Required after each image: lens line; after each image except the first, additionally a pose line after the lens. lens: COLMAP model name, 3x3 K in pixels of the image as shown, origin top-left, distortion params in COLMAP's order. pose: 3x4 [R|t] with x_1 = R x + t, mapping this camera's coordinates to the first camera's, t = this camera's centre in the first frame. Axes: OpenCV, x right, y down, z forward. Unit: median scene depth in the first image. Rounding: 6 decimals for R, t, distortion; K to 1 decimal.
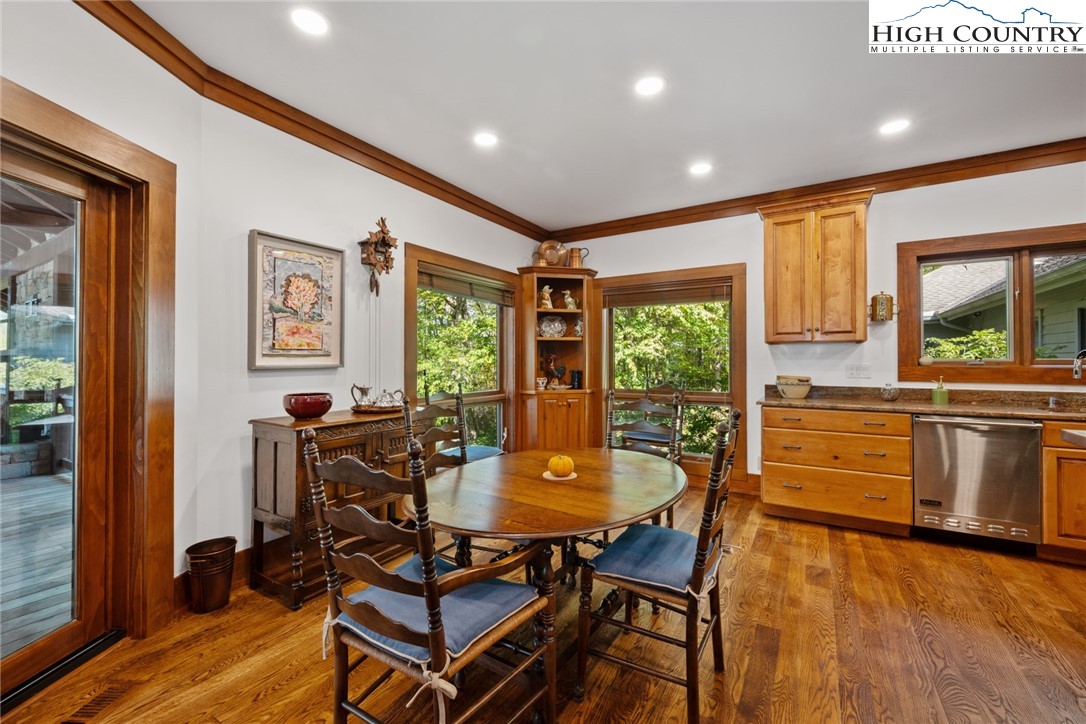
lens RADIAL K [[437.4, 0, 545.9], [0, 437.4, 360.6], [0, 0, 1]] dist [0.000086, -0.000625]
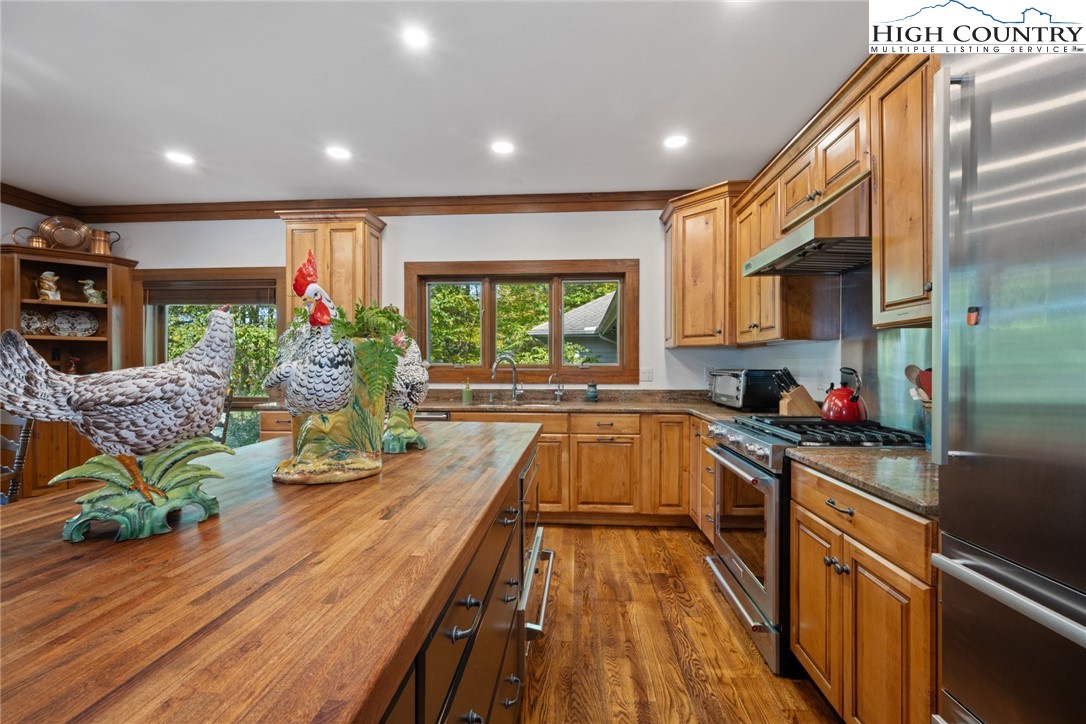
lens RADIAL K [[437.4, 0, 545.1], [0, 437.4, 364.5], [0, 0, 1]] dist [0.000086, -0.000625]
pose [[0.888268, 0.001873, 0.459321, 0.442735], [-0.000284, 0.999994, -0.003529, 0.001254], [-0.459325, 0.003004, 0.888263, -0.128384]]
